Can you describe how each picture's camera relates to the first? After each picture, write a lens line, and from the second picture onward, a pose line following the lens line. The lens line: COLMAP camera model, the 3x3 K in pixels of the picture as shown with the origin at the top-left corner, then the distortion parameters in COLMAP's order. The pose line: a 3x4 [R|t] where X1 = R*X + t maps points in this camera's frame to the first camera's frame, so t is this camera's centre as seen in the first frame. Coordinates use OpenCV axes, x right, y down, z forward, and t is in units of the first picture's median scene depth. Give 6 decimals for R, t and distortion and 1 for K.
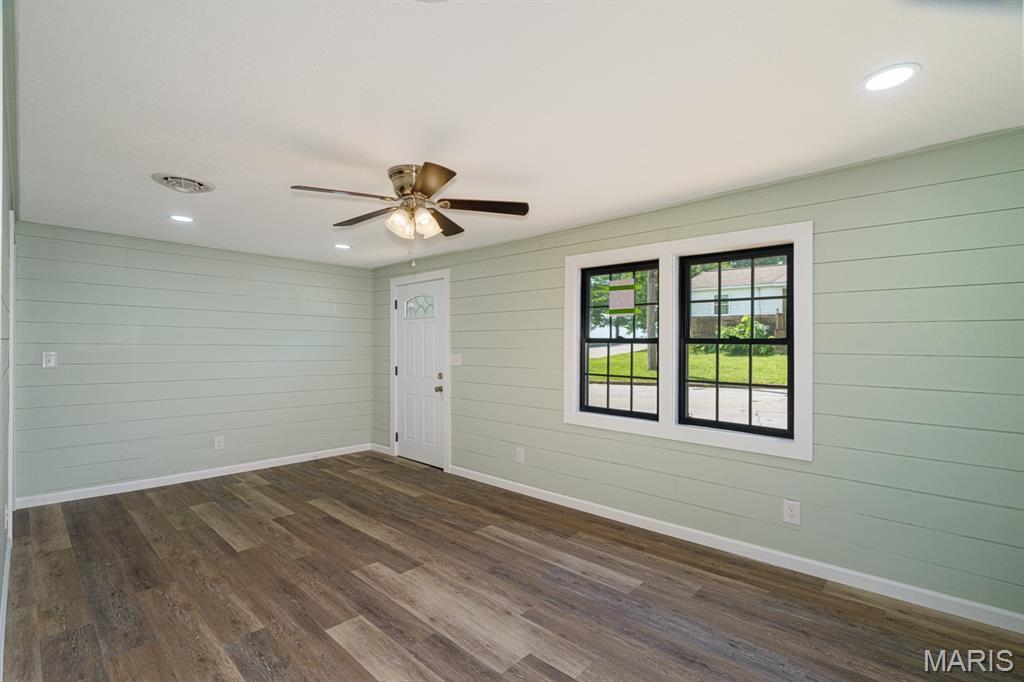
lens RADIAL K [[465.3, 0, 515.6], [0, 465.3, 335.0], [0, 0, 1]] dist [-0.001758, -0.000523]
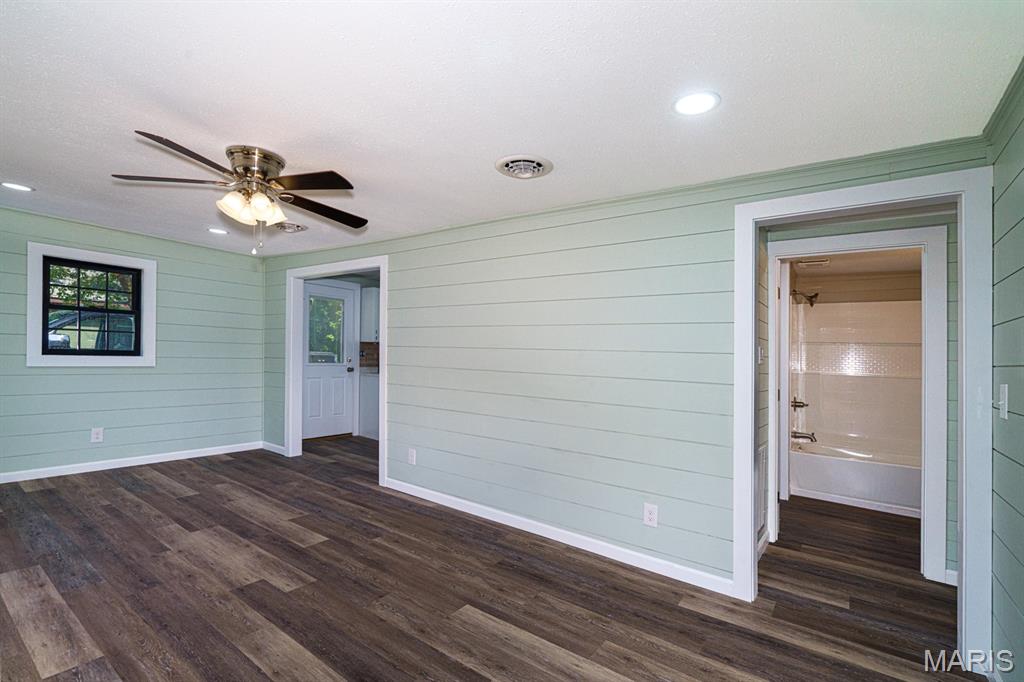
lens RADIAL K [[468.5, 0, 512.0], [0, 468.5, 341.0], [0, 0, 1]] dist [-0.000130, -0.000150]
pose [[-0.991689, -0.052689, -0.117372, -0.593007], [-0.045595, 0.997014, -0.062326, 0.063127], [0.120305, -0.056456, -0.991130, 1.963030]]
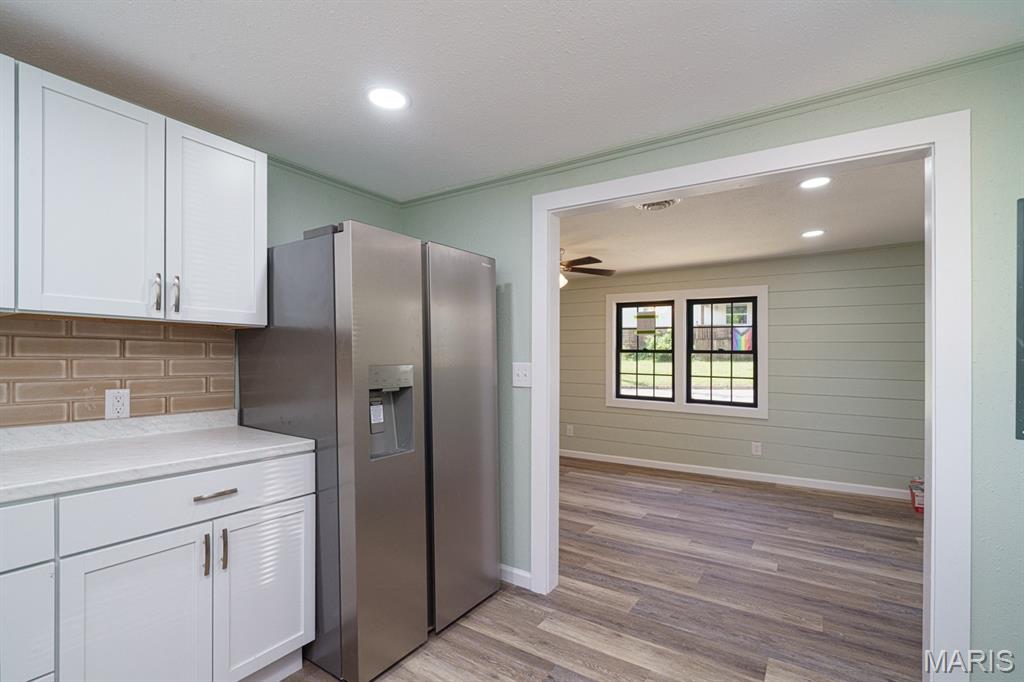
lens RADIAL K [[468.5, 0, 512.0], [0, 468.5, 341.0], [0, 0, 1]] dist [-0.000130, -0.000150]
pose [[0.987685, 0.003567, 0.156413, -0.603930], [-0.003230, 0.999992, -0.002407, -0.022675], [-0.156420, 0.001873, 0.987689, -0.614688]]
